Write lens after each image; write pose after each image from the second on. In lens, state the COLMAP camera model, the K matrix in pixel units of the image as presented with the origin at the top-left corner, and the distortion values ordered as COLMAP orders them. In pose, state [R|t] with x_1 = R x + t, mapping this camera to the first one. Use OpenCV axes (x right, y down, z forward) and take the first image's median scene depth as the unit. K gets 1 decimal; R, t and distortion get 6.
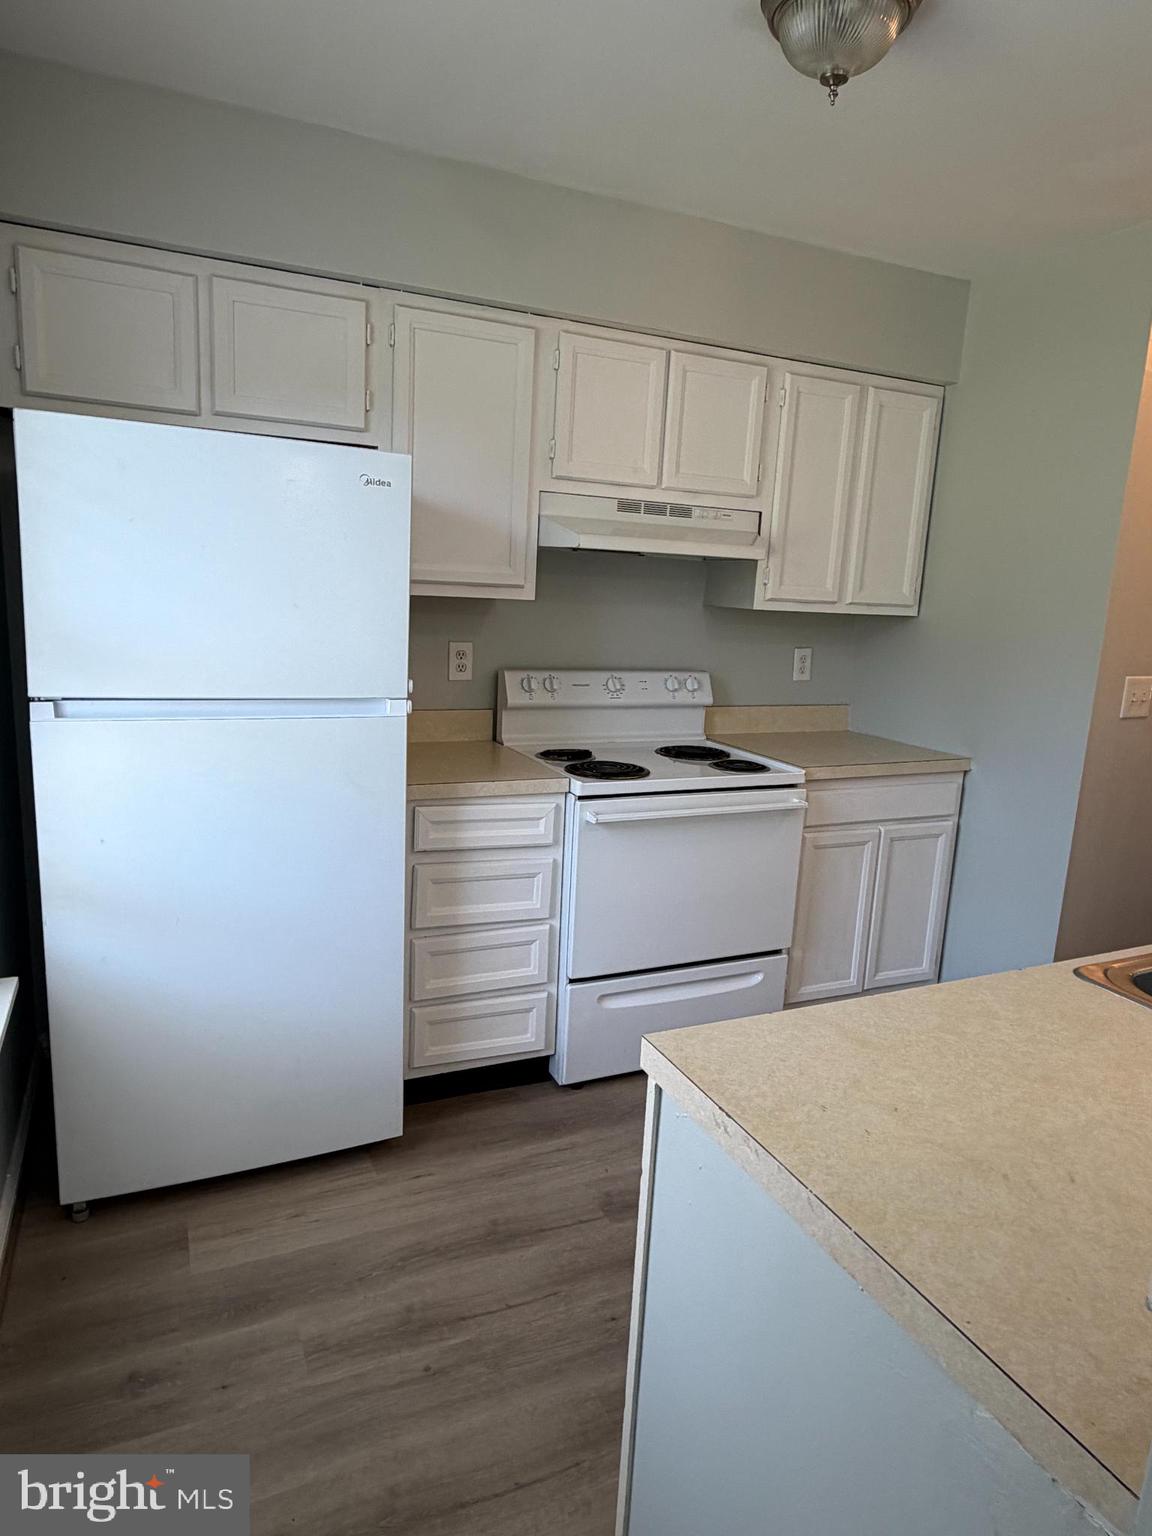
lens RADIAL K [[941.7, 0, 574.9], [0, 941.7, 773.1], [0, 0, 1]] dist [0.000725, -0.000395]
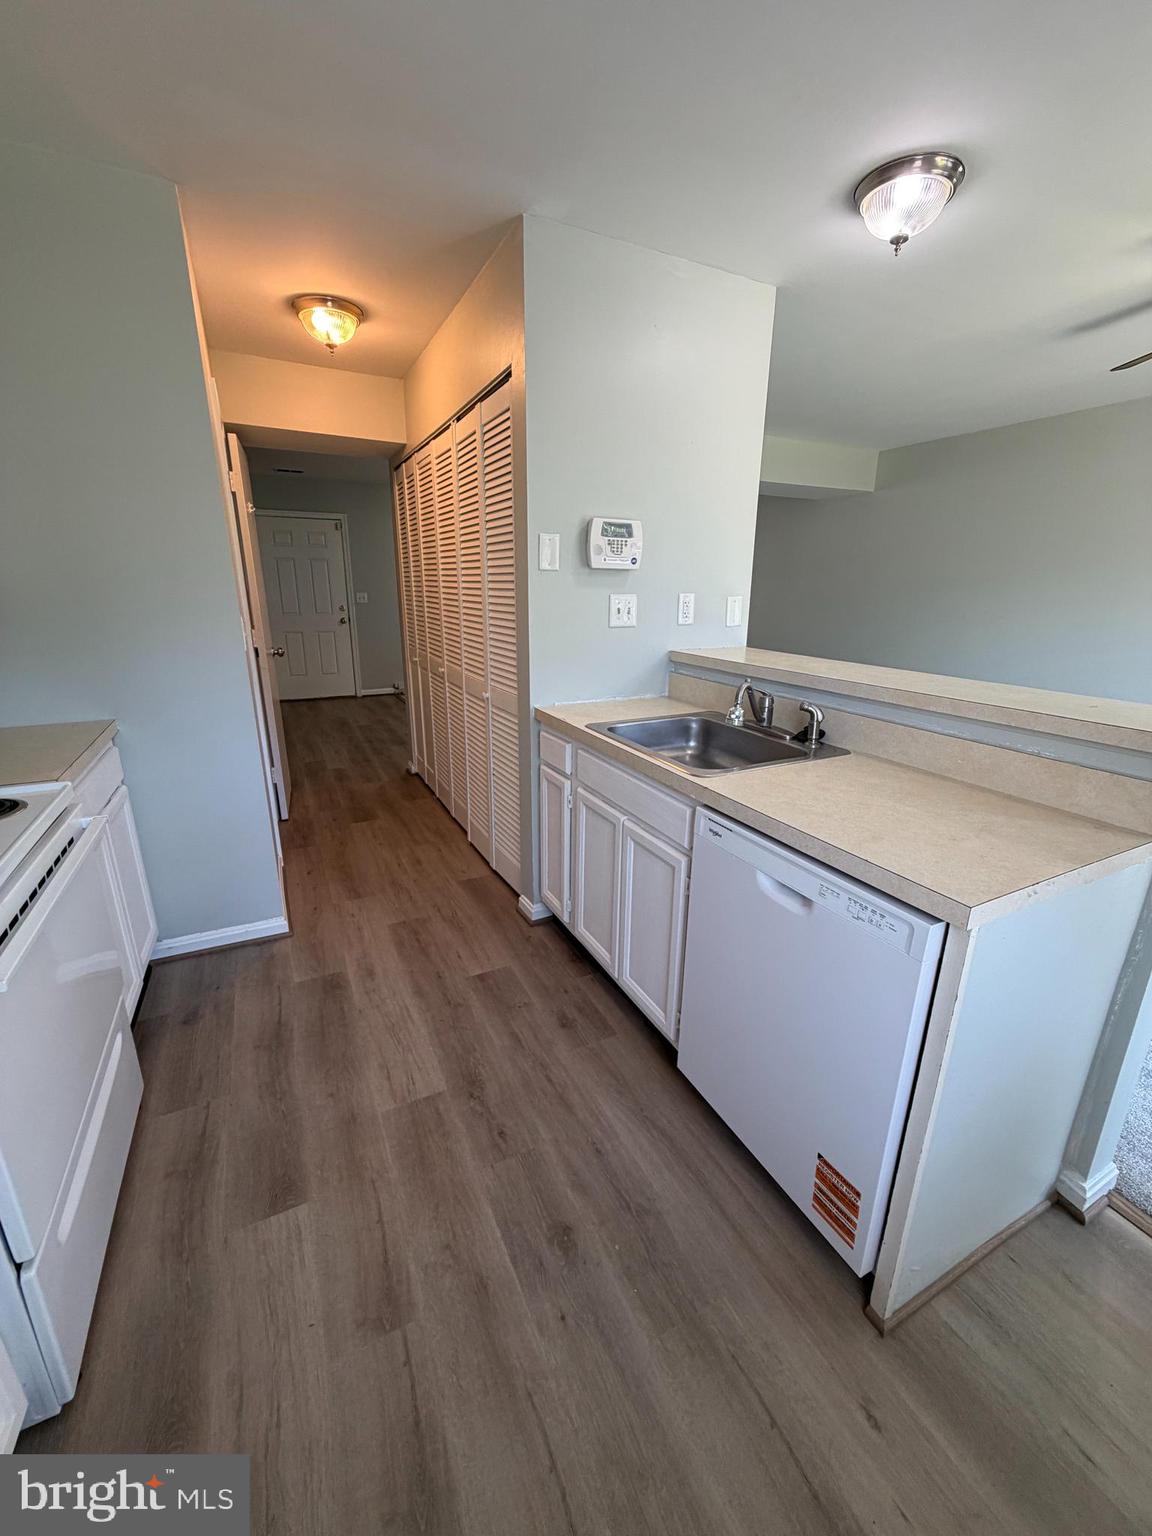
lens RADIAL K [[607.0, 0, 581.0], [0, 607.0, 765.9], [0, 0, 1]] dist [-0.001060, 0.000057]
pose [[-0.039382, -0.334595, 0.941539, -0.234617], [0.182951, 0.923927, 0.335989, -0.103596], [-0.982333, 0.185487, 0.024829, 0.556289]]
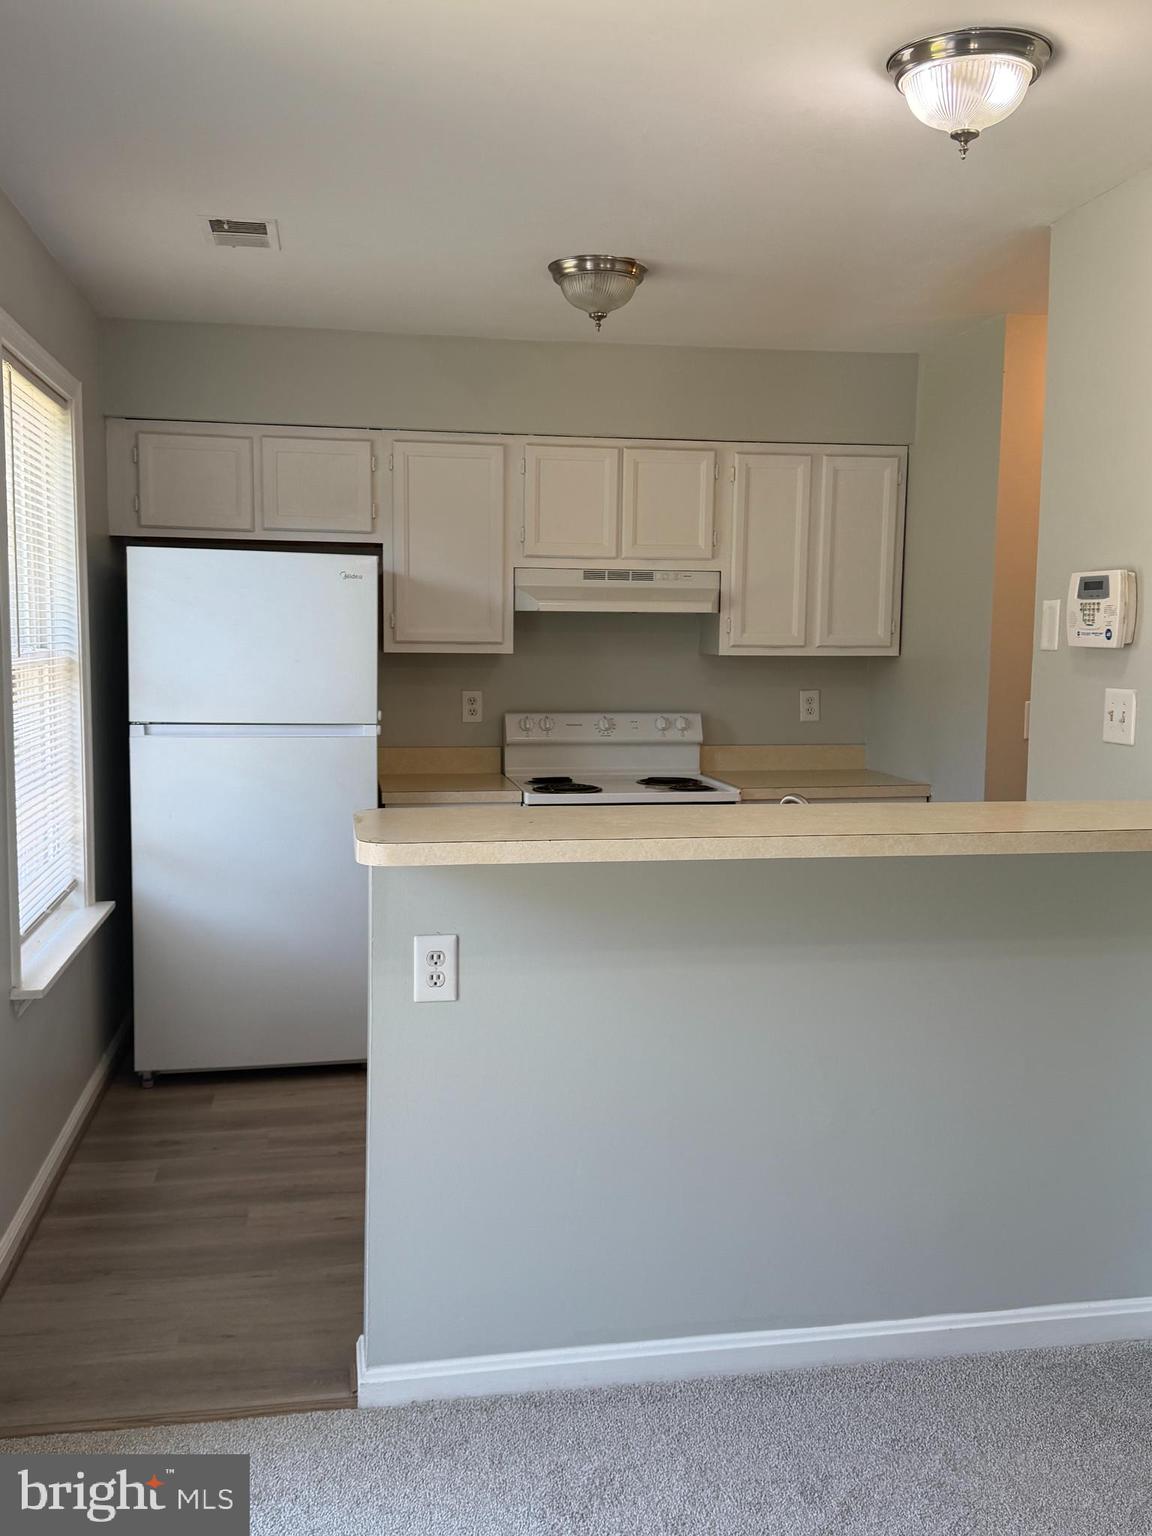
lens RADIAL K [[1386.1, 0, 581.6], [0, 1386.1, 771.5], [0, 0, 1]] dist [0.175944, -0.352529]
pose [[0.967007, -0.014001, -0.254365, 0.478060], [-0.013091, 0.994439, -0.104501, 0.151655], [0.254414, 0.104383, 0.961446, -0.678391]]
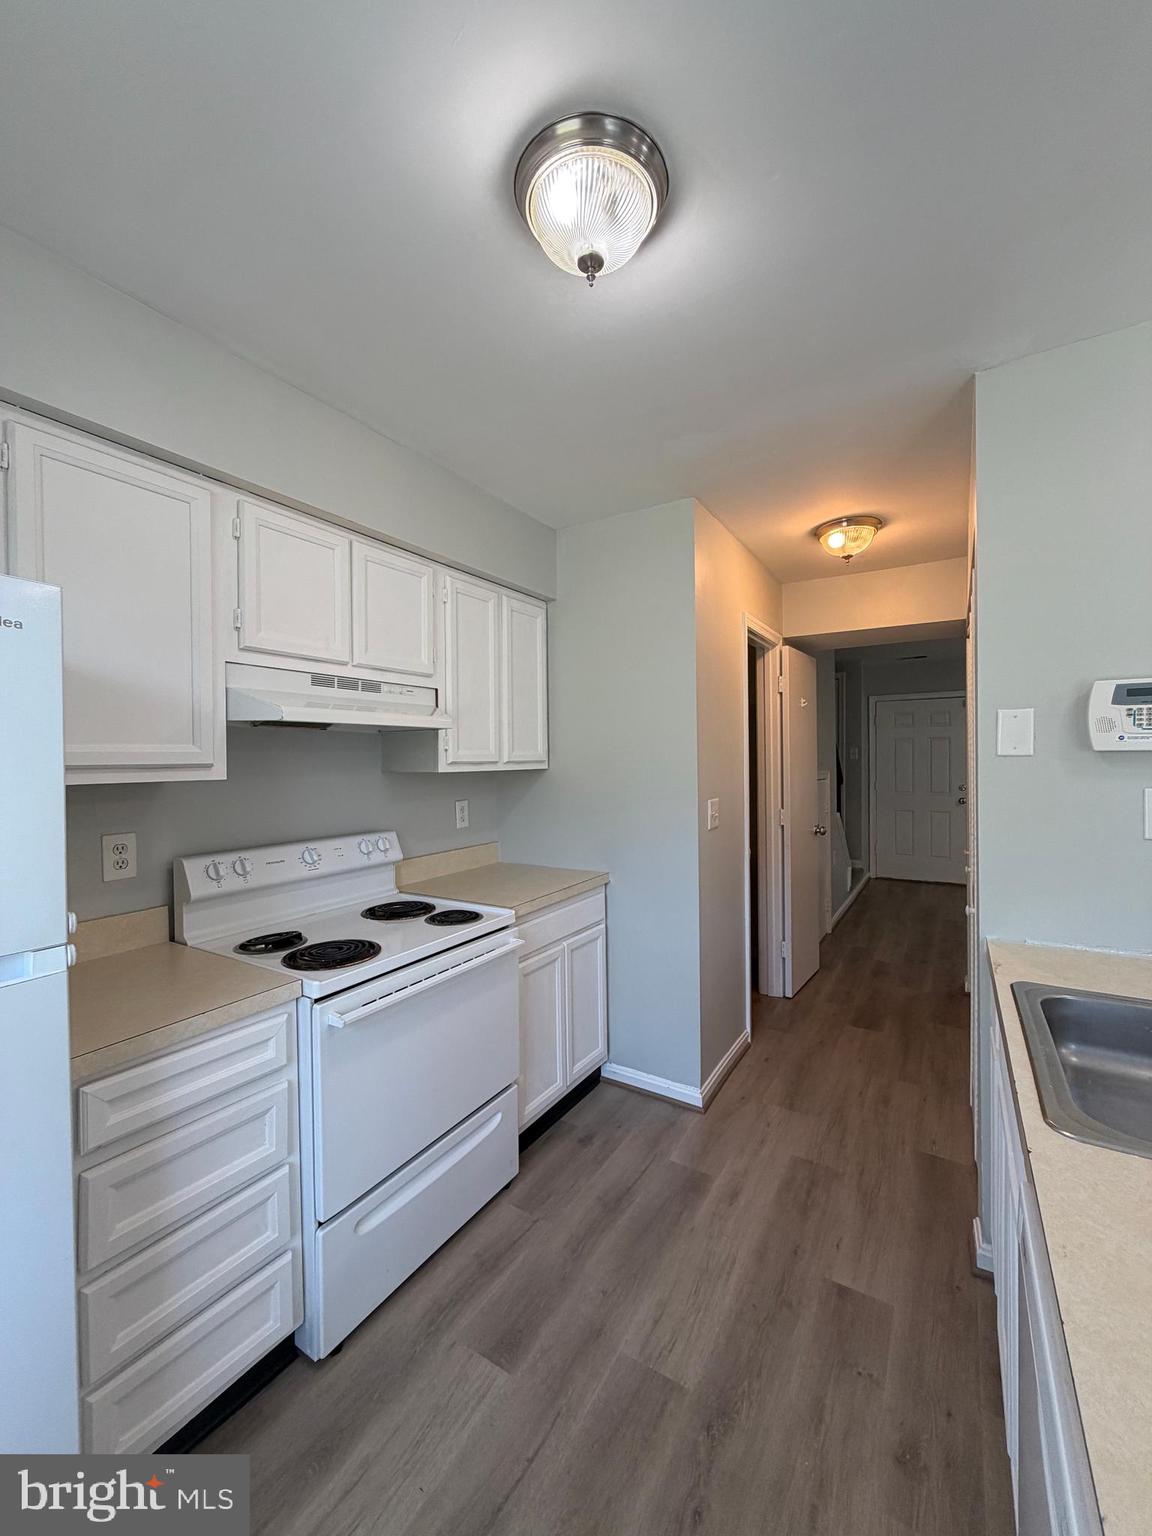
lens RADIAL K [[611.0, 0, 577.1], [0, 611.0, 766.0], [0, 0, 1]] dist [0.000578, 0.000154]
pose [[0.829866, -0.064595, 0.554210, -0.082321], [0.159560, 0.979270, -0.124786, -0.066620], [-0.534661, 0.191986, 0.822970, 0.322527]]
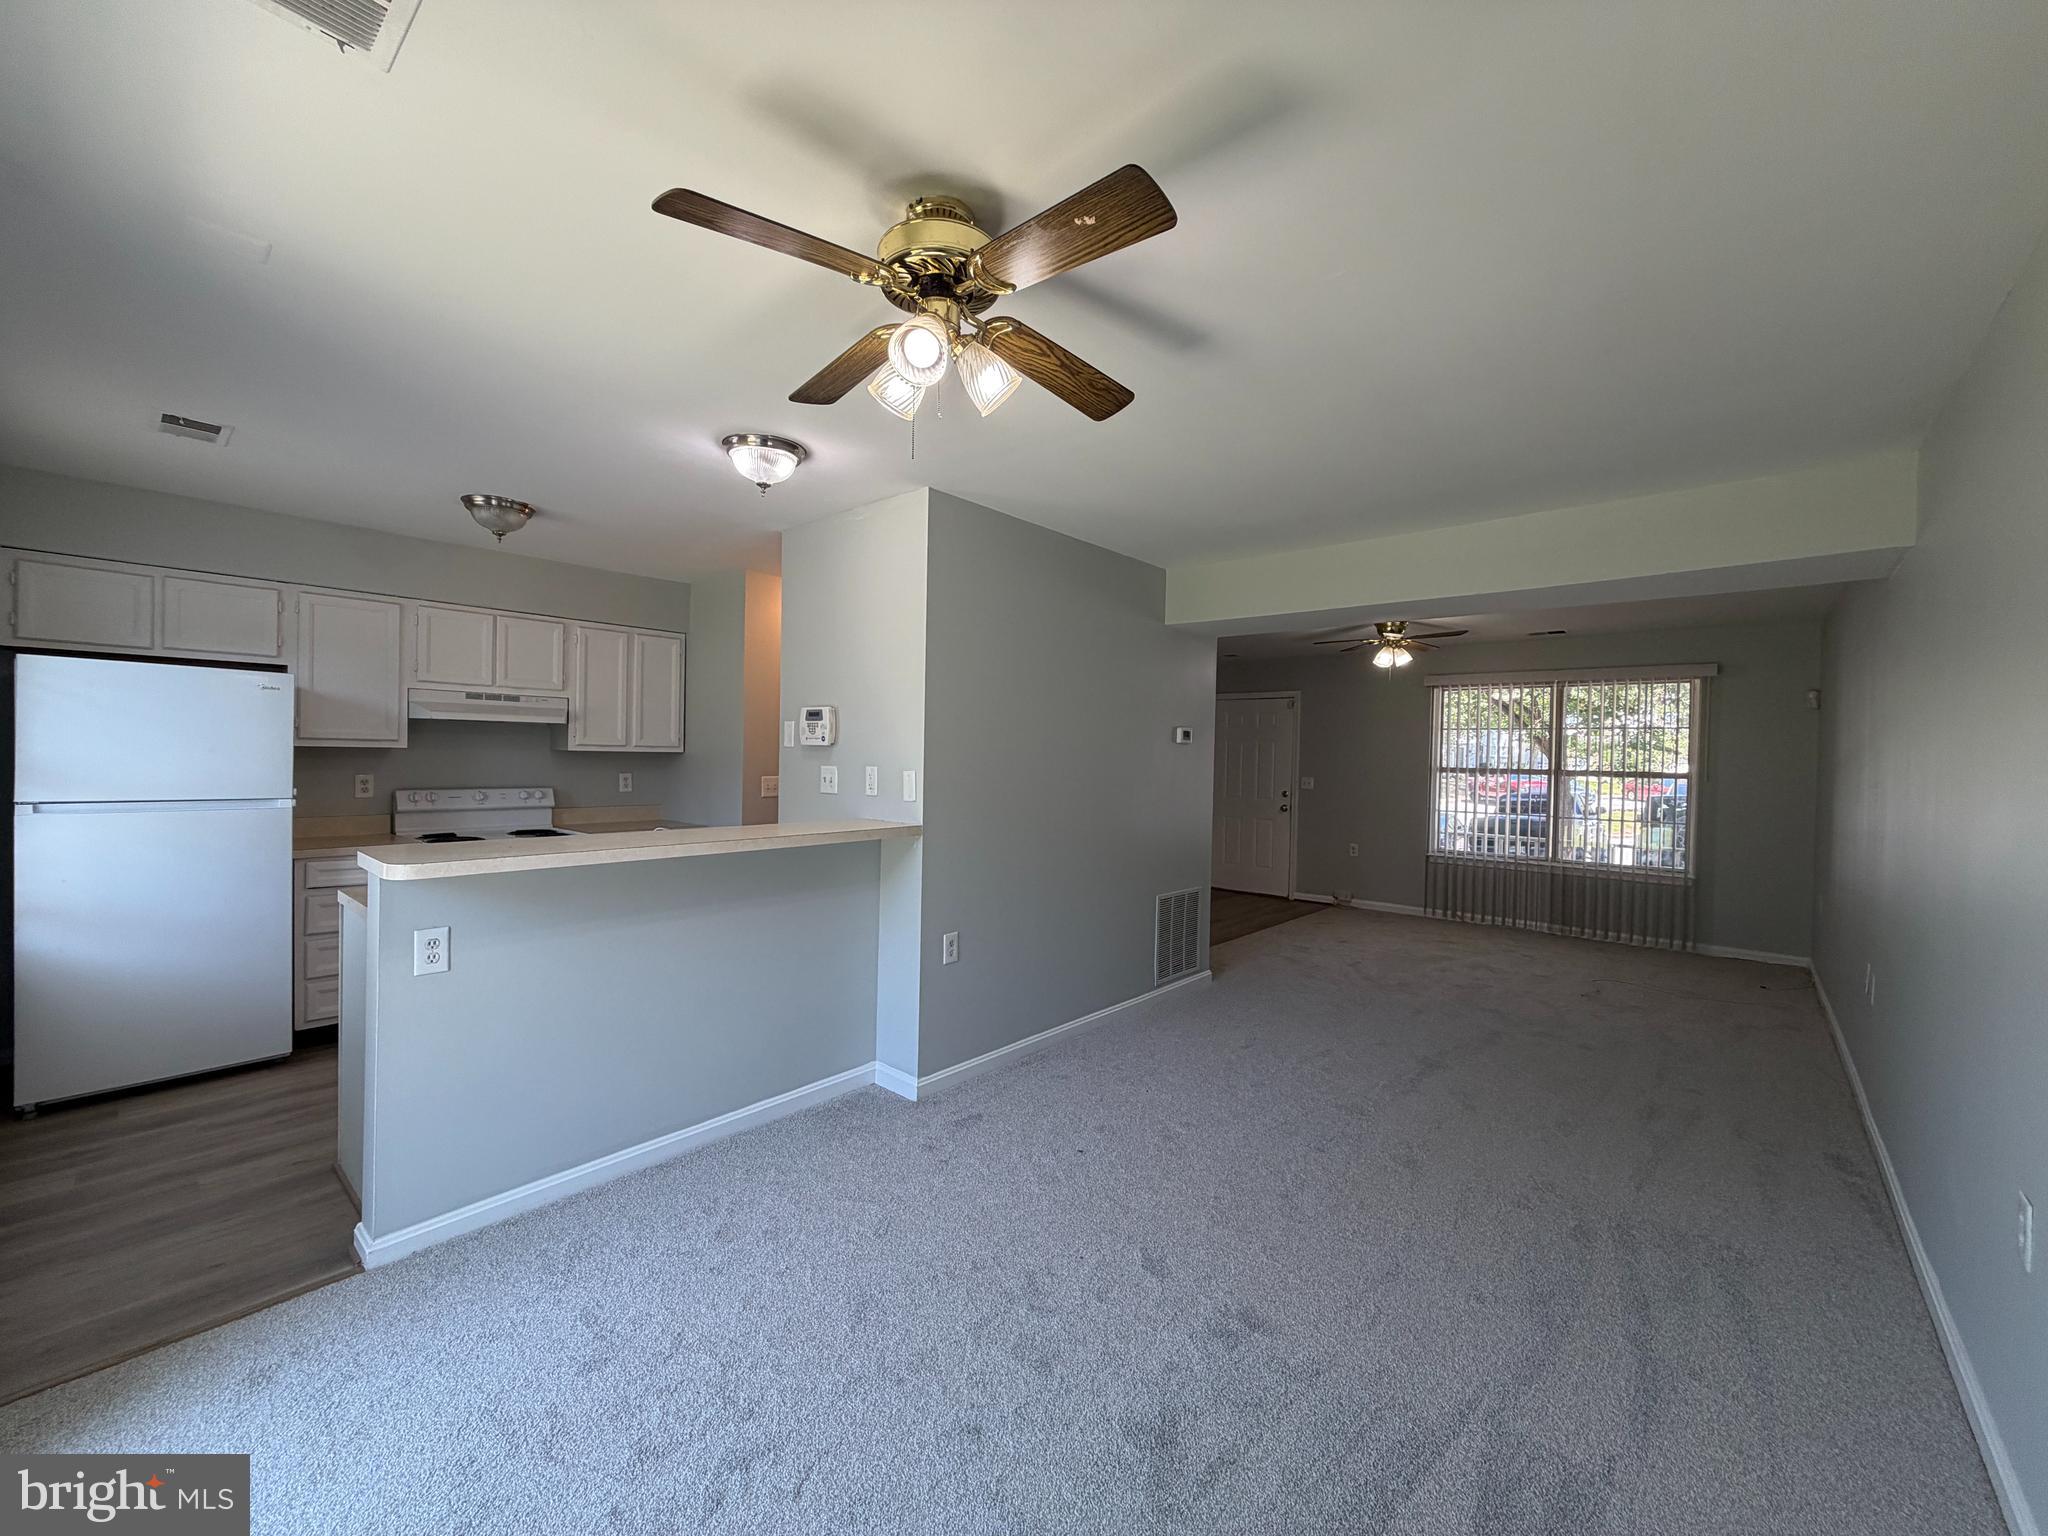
lens RADIAL K [[809.3, 0, 1024.0], [0, 809.3, 768.0], [0, 0, 1]] dist [-0.001060, 0.000057]
pose [[0.909693, -0.037792, 0.413559, 0.359316], [0.106303, 0.983863, -0.143924, 0.184428], [-0.401446, 0.174889, 0.899030, -0.778281]]
